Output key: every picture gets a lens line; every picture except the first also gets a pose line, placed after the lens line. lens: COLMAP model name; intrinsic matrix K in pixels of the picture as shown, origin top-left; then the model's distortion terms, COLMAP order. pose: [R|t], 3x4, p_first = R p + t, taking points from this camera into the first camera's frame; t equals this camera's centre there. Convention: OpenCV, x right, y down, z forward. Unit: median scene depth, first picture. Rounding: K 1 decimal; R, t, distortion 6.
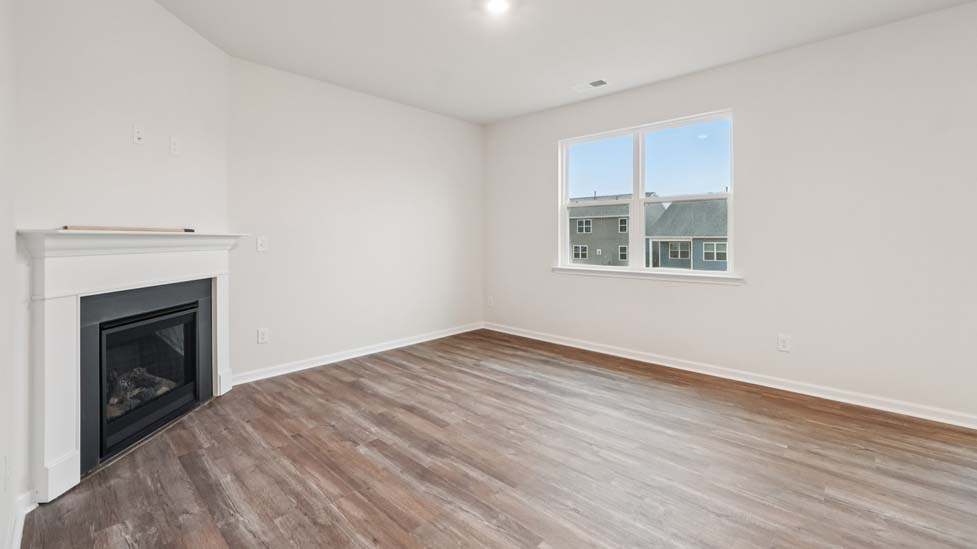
lens RADIAL K [[410.7, 0, 488.6], [0, 410.7, 240.9], [0, 0, 1]] dist [-0.007521, 0.001168]
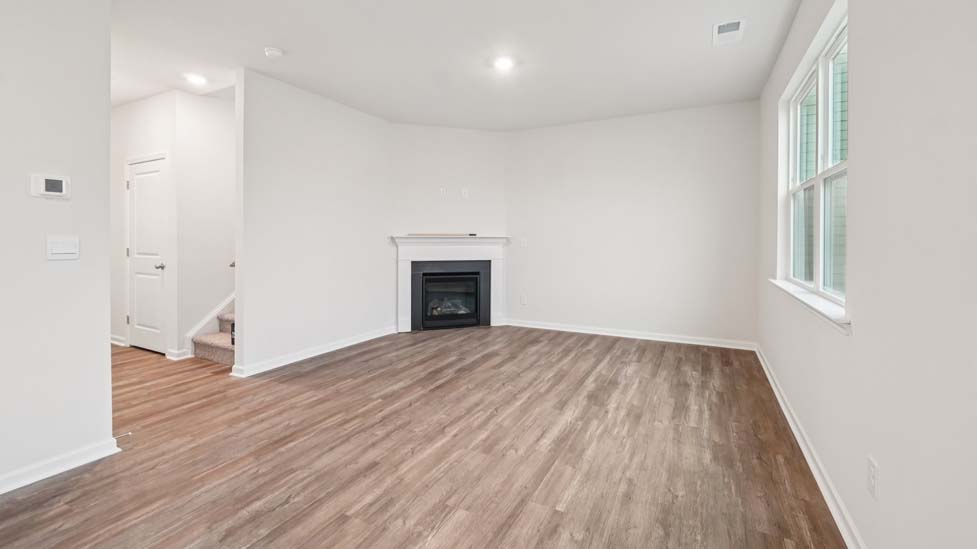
lens RADIAL K [[410.7, 0, 488.6], [0, 410.7, 240.9], [0, 0, 1]] dist [-0.007521, 0.001168]
pose [[0.270358, 0.008155, -0.962725, 1.248477], [-0.007719, 0.999950, 0.006303, -0.009328], [0.962729, 0.005727, 0.270408, 0.570384]]
